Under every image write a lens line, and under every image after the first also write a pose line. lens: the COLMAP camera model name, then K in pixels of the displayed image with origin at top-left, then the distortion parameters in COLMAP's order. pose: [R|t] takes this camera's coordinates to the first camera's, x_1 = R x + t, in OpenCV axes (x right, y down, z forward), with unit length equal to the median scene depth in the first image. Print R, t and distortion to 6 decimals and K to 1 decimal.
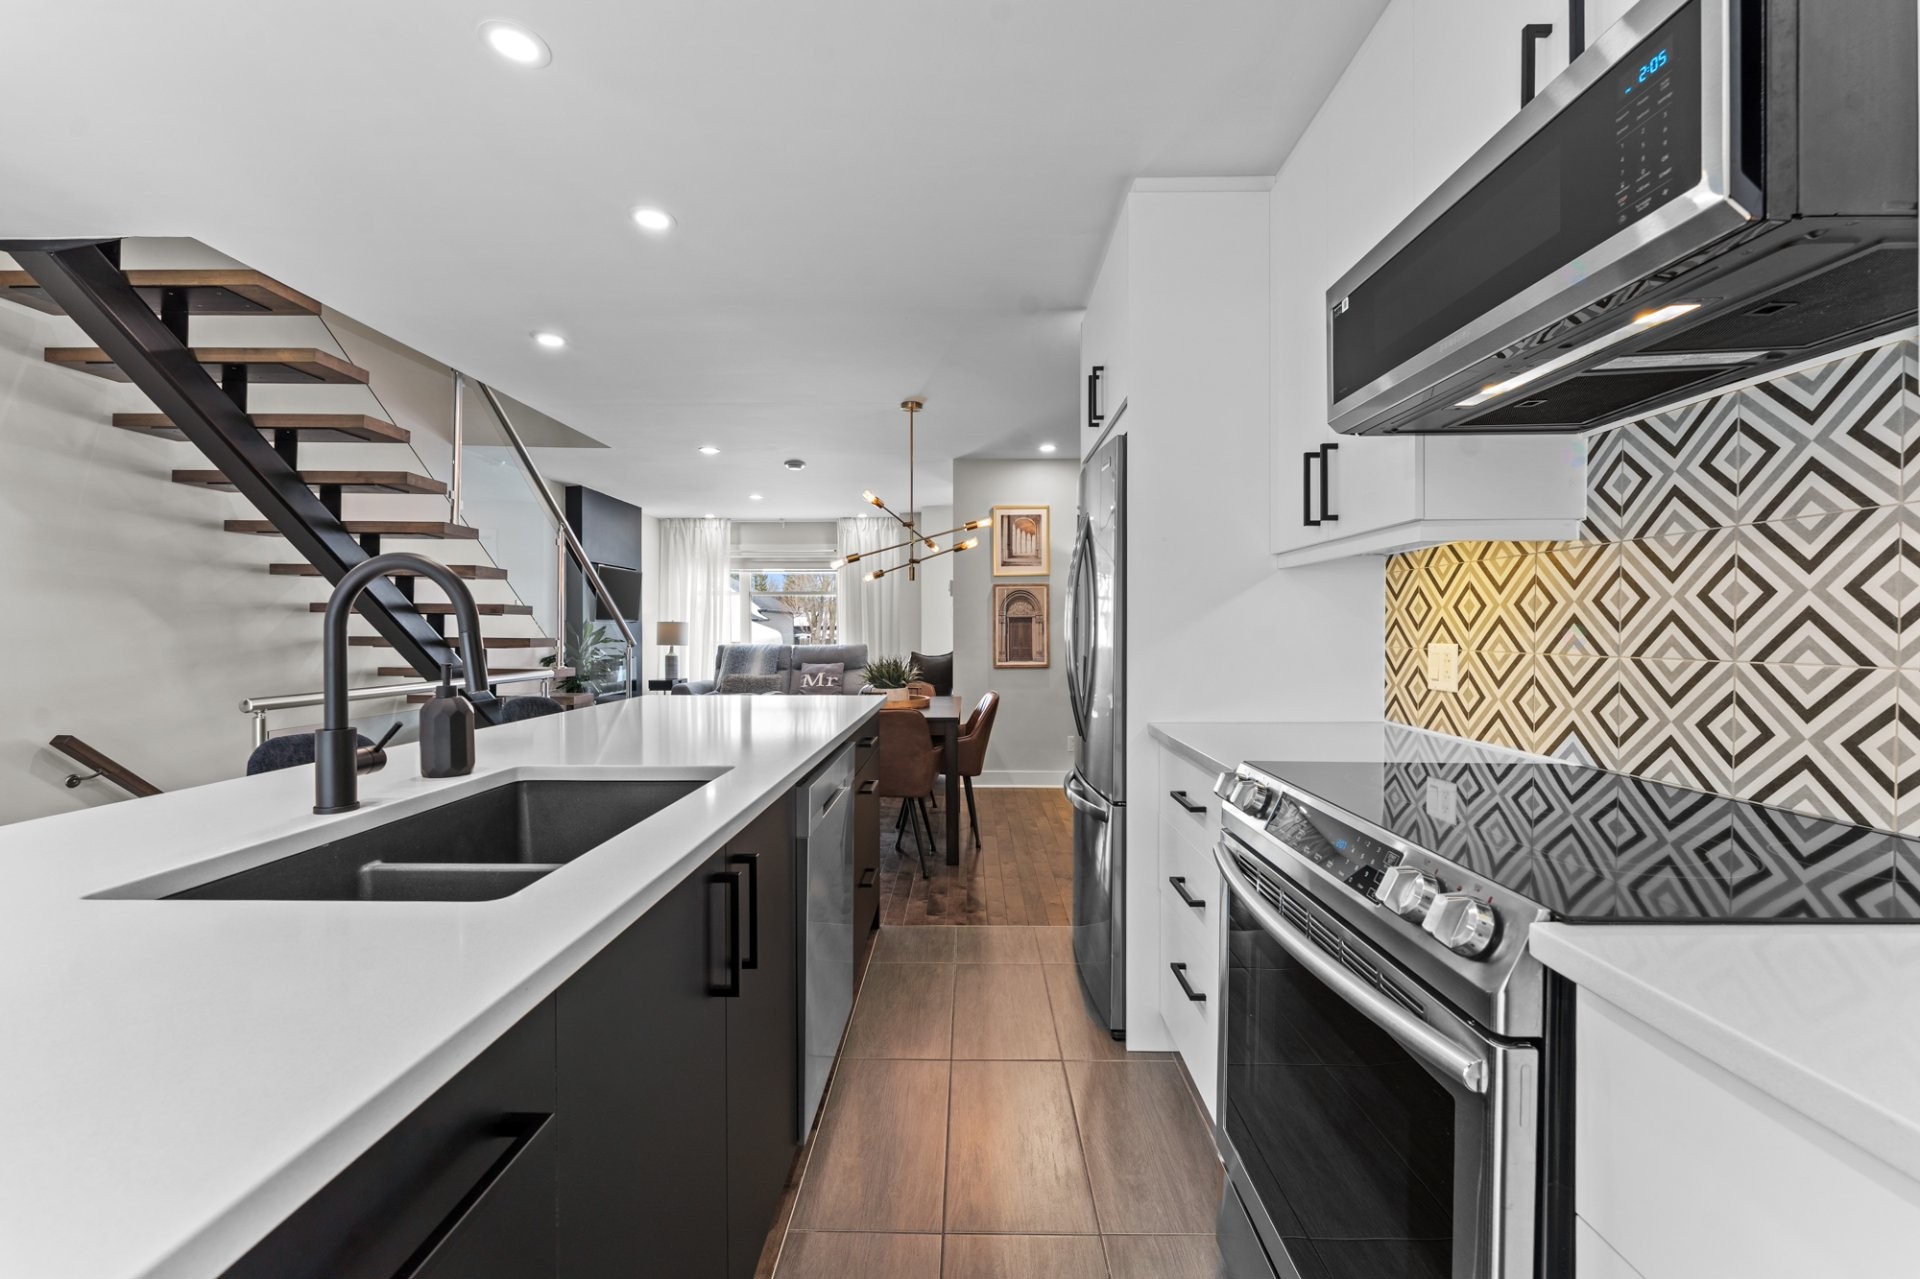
lens RADIAL K [[778.7, 0, 957.9], [0, 778.7, 631.2], [0, 0, 1]] dist [-0.000957, 0.000303]
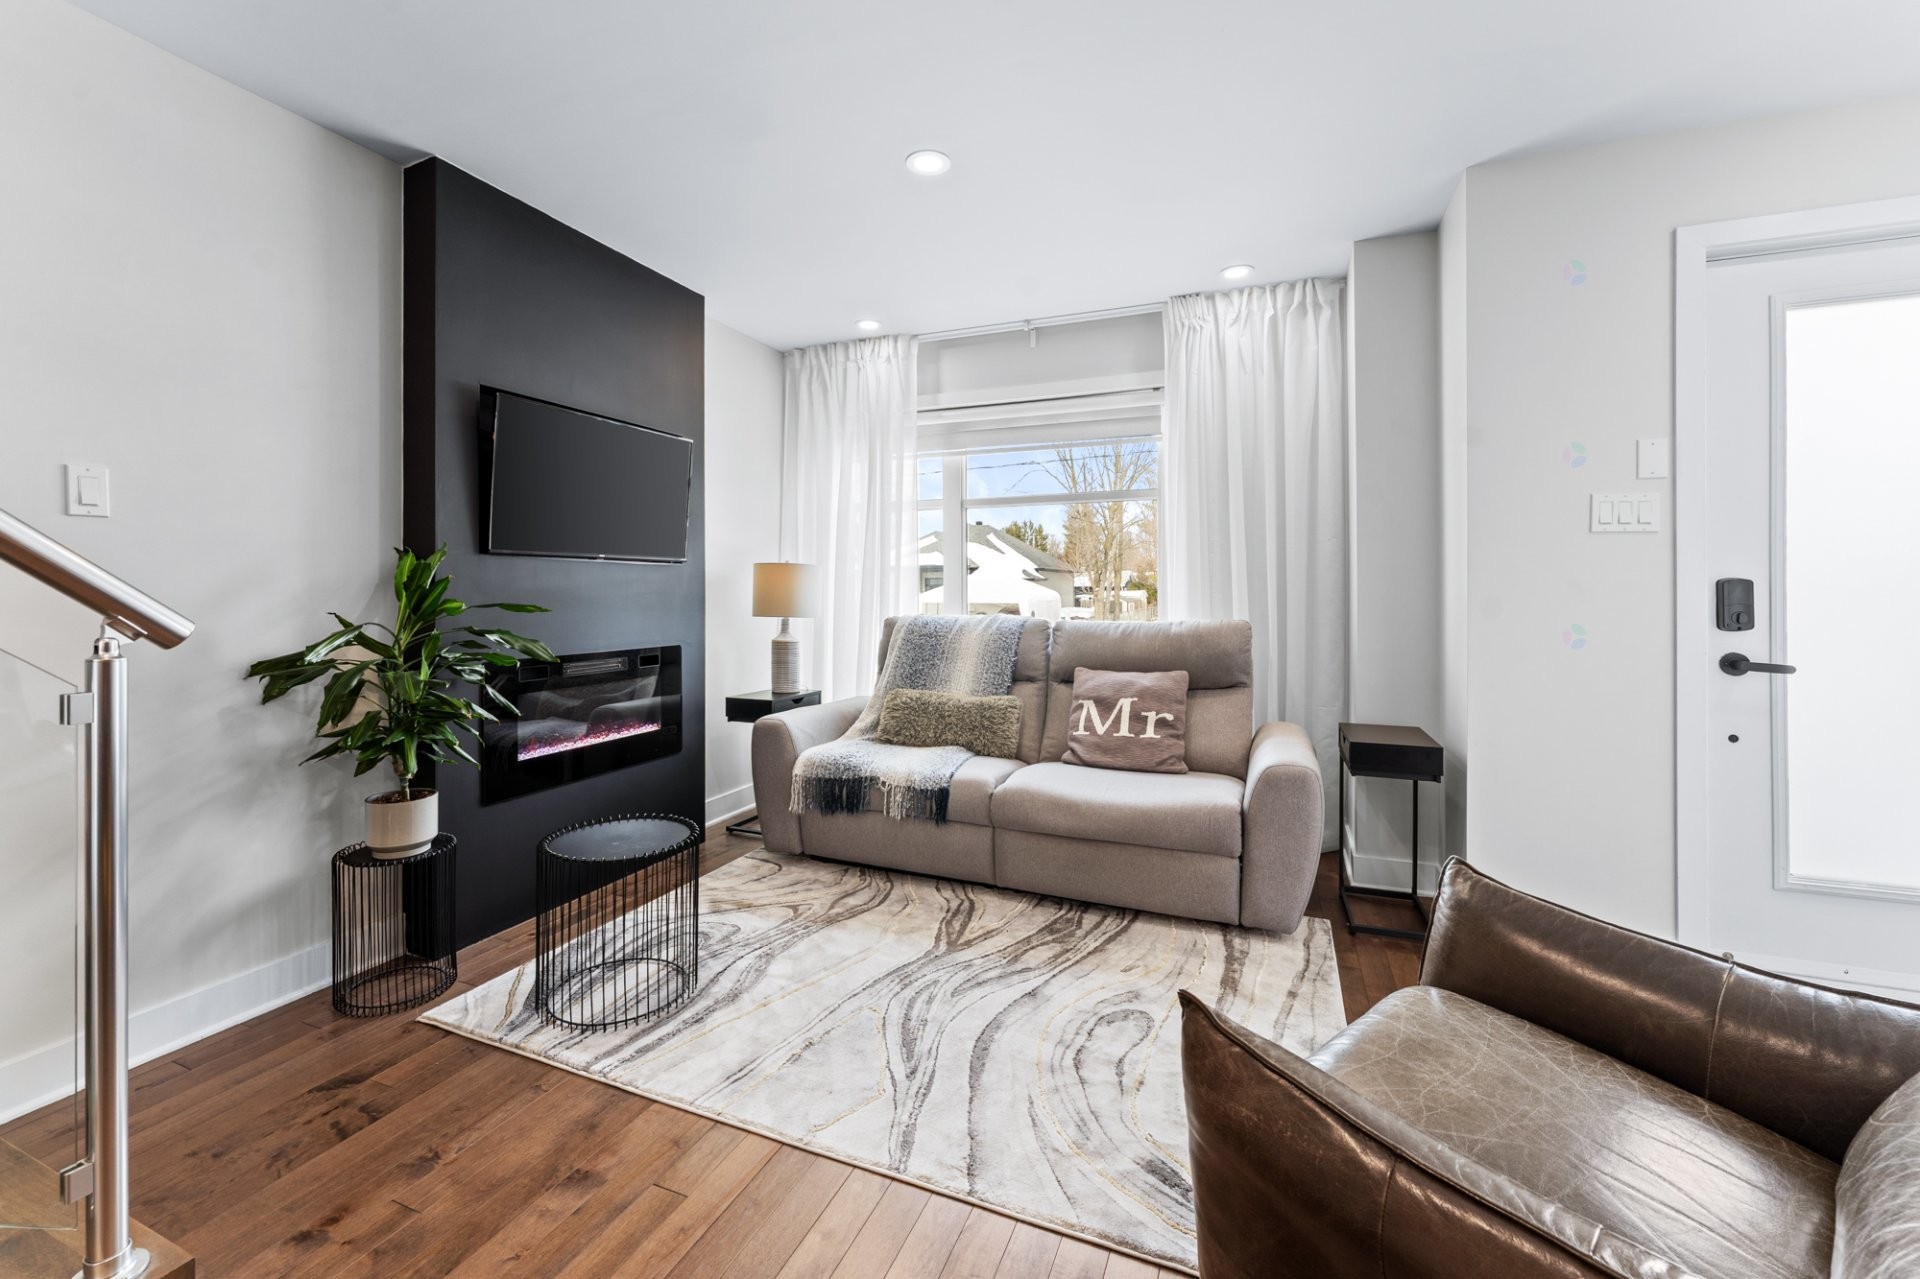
lens RADIAL K [[778.7, 0, 951.0], [0, 778.7, 591.3], [0, 0, 1]] dist [-0.000957, 0.000303]
pose [[0.933456, 0.000790, -0.358691, -0.174752], [-0.001508, 0.999997, -0.001722, 0.005760], [0.358688, 0.002148, 0.933455, 0.904966]]
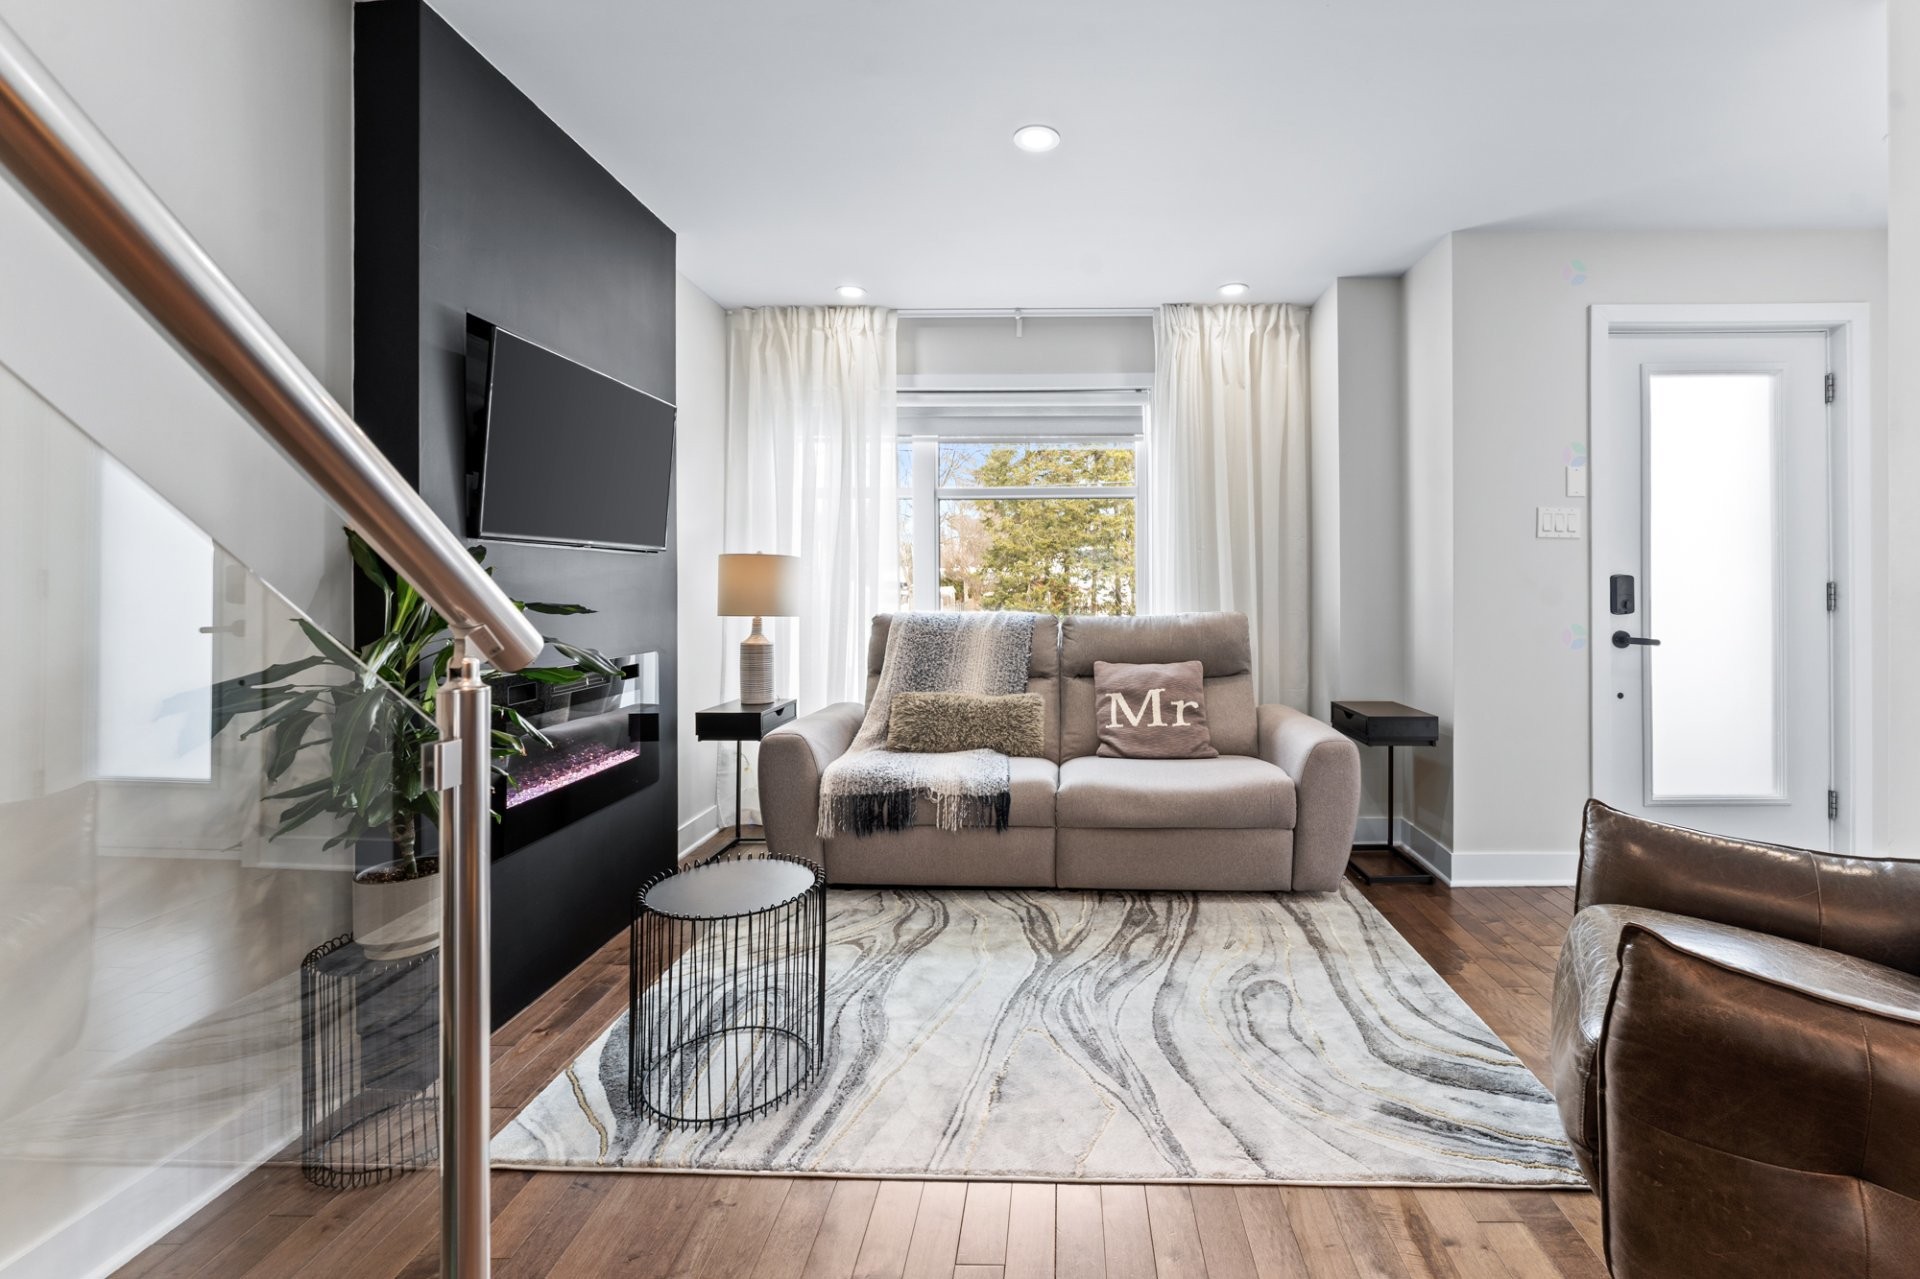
lens RADIAL K [[807.4, 0, 1045.2], [0, 807.4, 584.4], [0, 0, 1]] dist [0.000718, -0.000580]
pose [[0.999982, -0.001953, 0.005633, -0.331806], [0.001978, 0.999988, -0.004376, 0.006220], [-0.005624, 0.004387, 0.999975, 0.876468]]
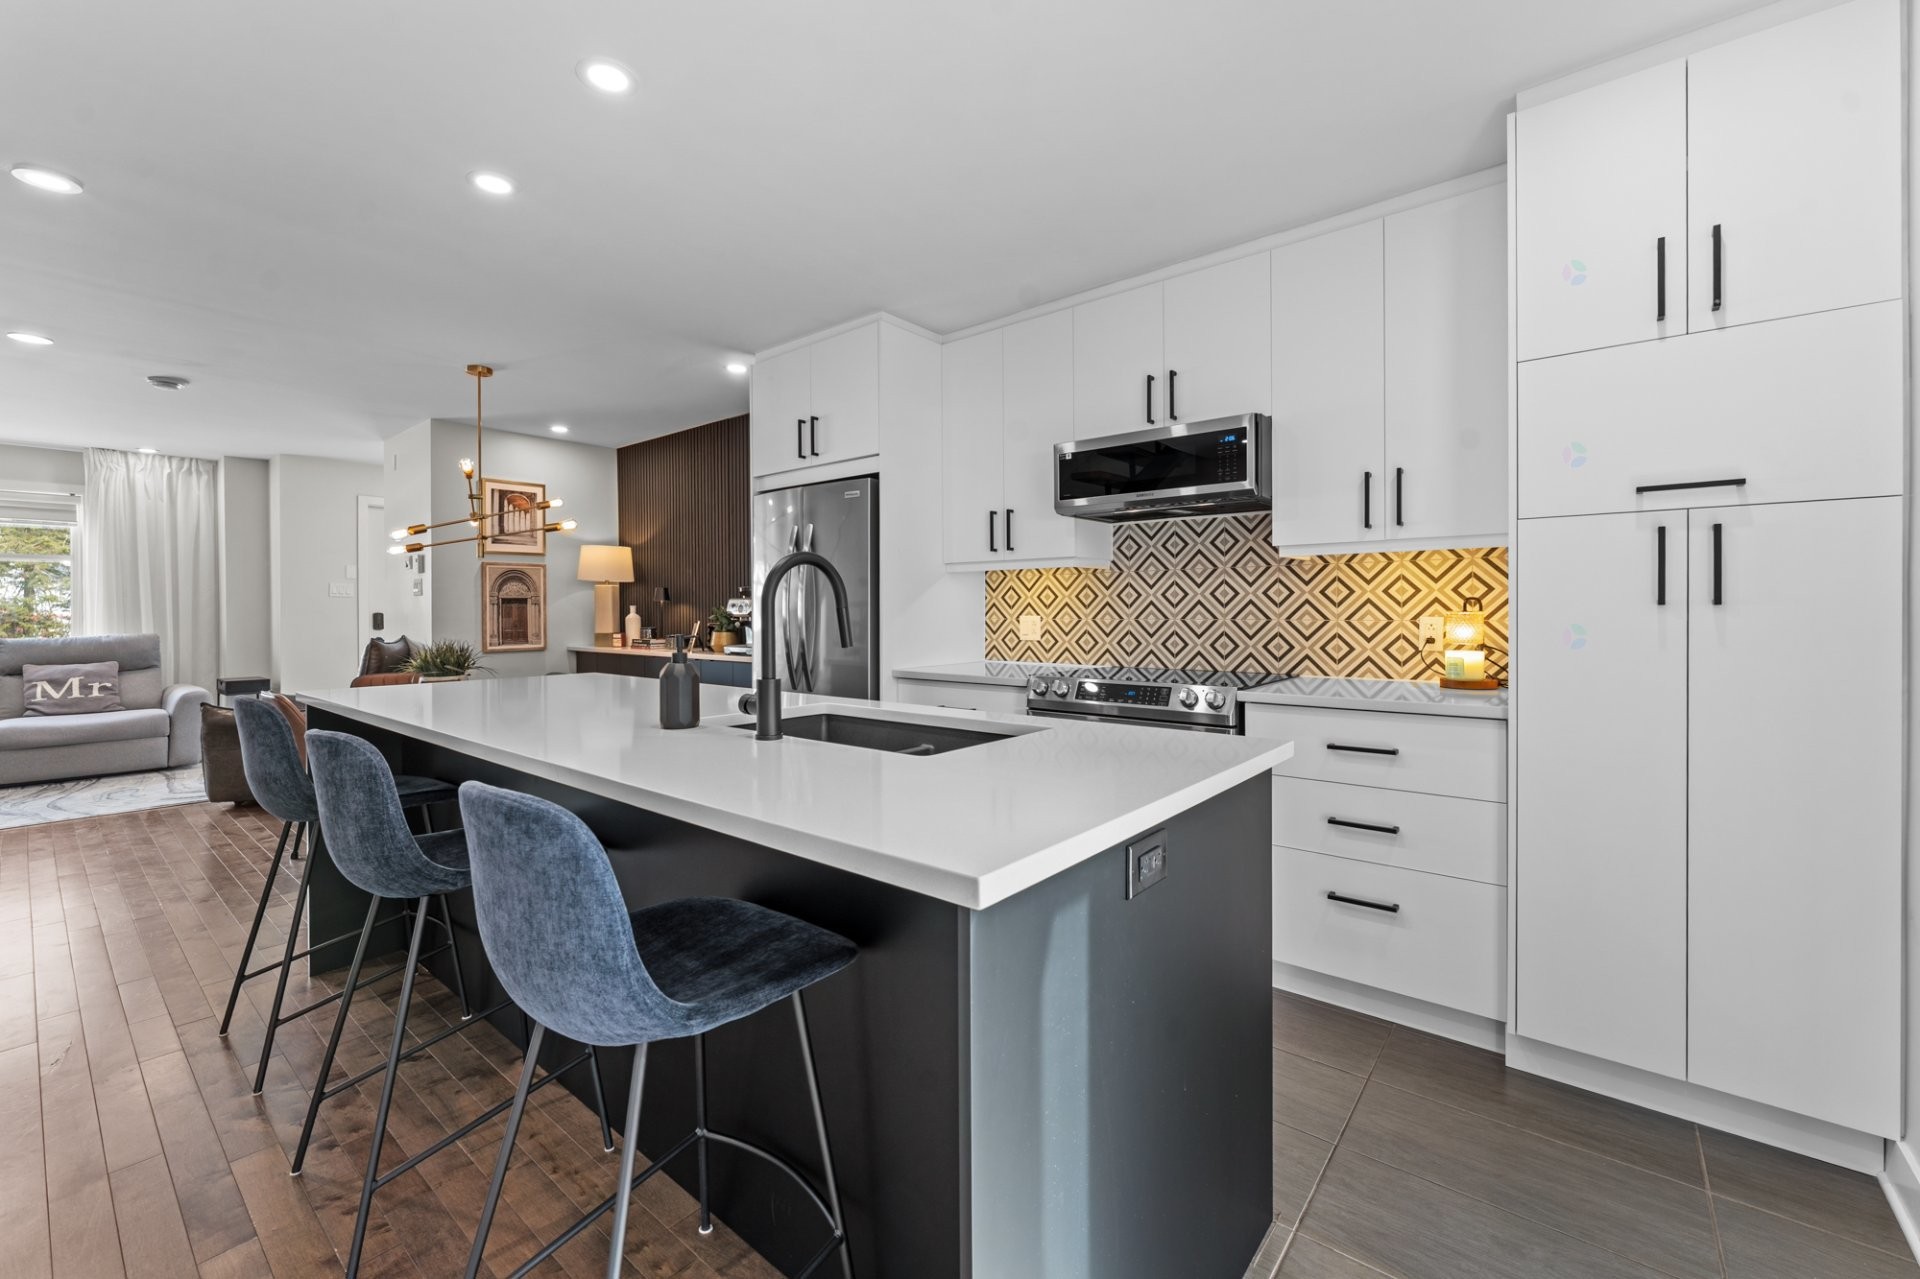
lens RADIAL K [[778.7, 0, 962.0], [0, 778.7, 610.0], [0, 0, 1]] dist [-0.000957, 0.000303]
pose [[0.617227, -0.001626, 0.786783, -0.332637], [0.005576, 0.999982, -0.002308, 0.001693], [-0.786765, 0.005812, 0.617225, -0.020934]]
